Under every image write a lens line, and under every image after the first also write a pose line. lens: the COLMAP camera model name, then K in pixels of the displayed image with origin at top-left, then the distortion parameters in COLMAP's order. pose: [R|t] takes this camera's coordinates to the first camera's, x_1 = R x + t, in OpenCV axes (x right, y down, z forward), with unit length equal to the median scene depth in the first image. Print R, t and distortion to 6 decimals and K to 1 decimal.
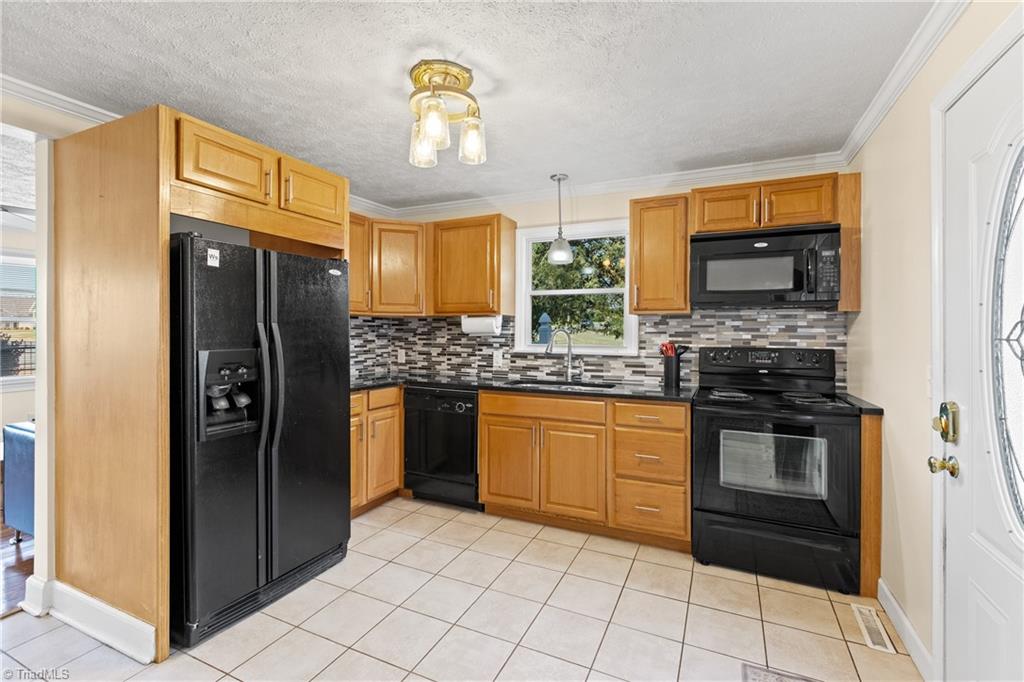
lens RADIAL K [[464.1, 0, 512.3], [0, 464.1, 332.2], [0, 0, 1]] dist [-0.001223, 0.000588]
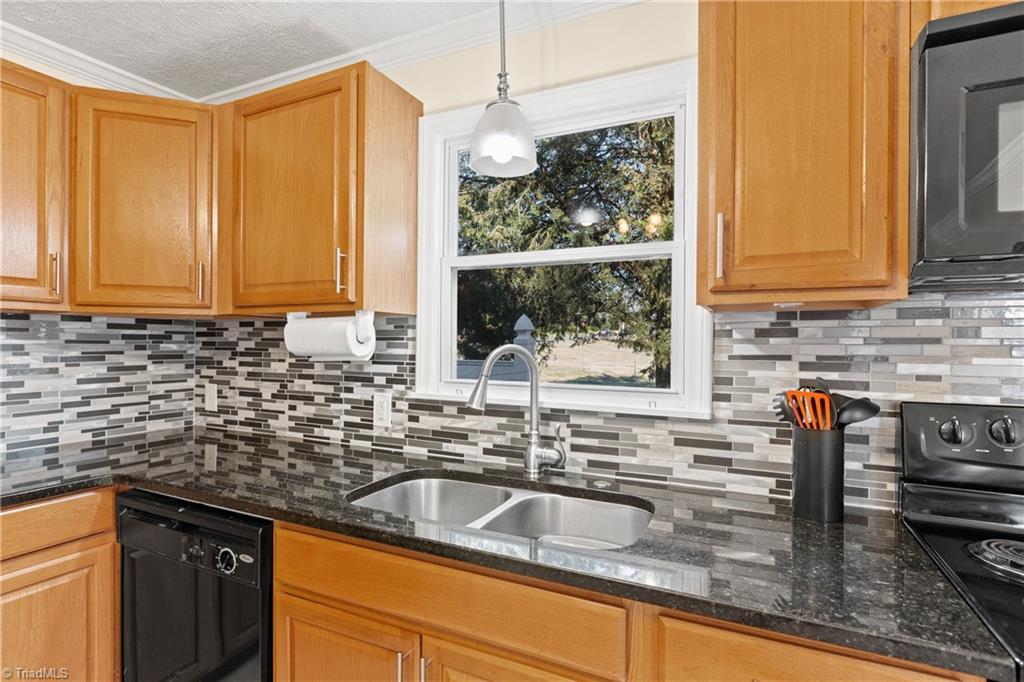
lens RADIAL K [[508.9, 0, 510.1], [0, 508.9, 344.7], [0, 0, 1]] dist [0.000094, 0.000307]
pose [[0.999896, 0.001606, -0.014350, 0.110498], [-0.001511, 0.999977, 0.006634, -0.010958], [0.014360, -0.006611, 0.999875, 0.568671]]
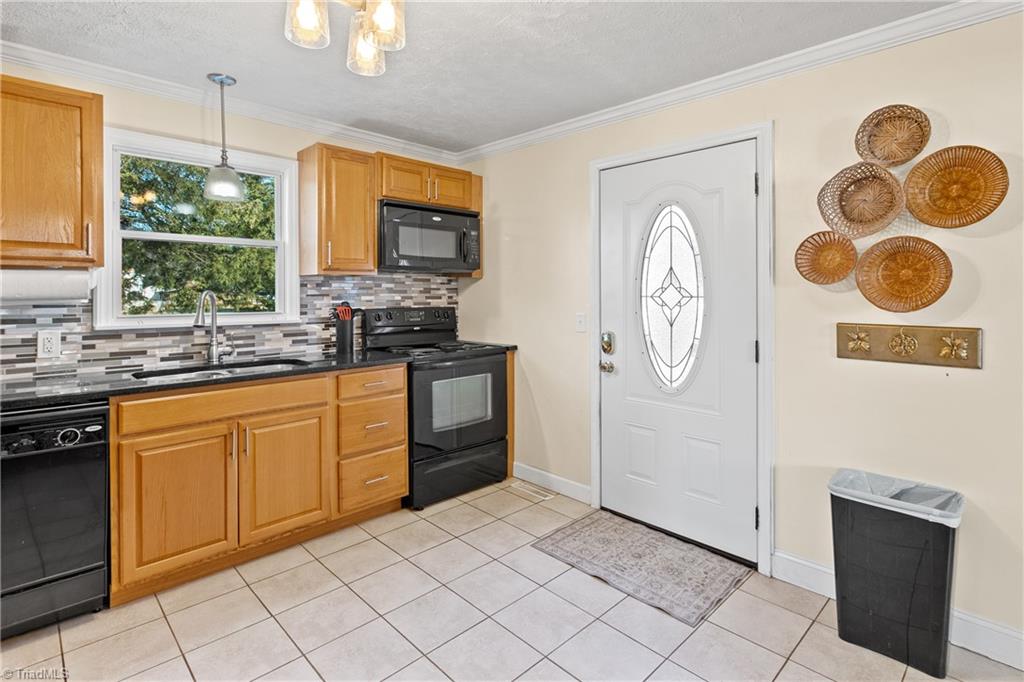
lens RADIAL K [[504.8, 0, 533.6], [0, 504.8, 291.8], [0, 0, 1]] dist [-0.012895, 0.000097]
pose [[0.322739, -0.003960, 0.946480, -0.458680], [0.005441, 0.999982, 0.002329, -0.005088], [-0.946472, 0.004398, 0.322755, 0.283631]]
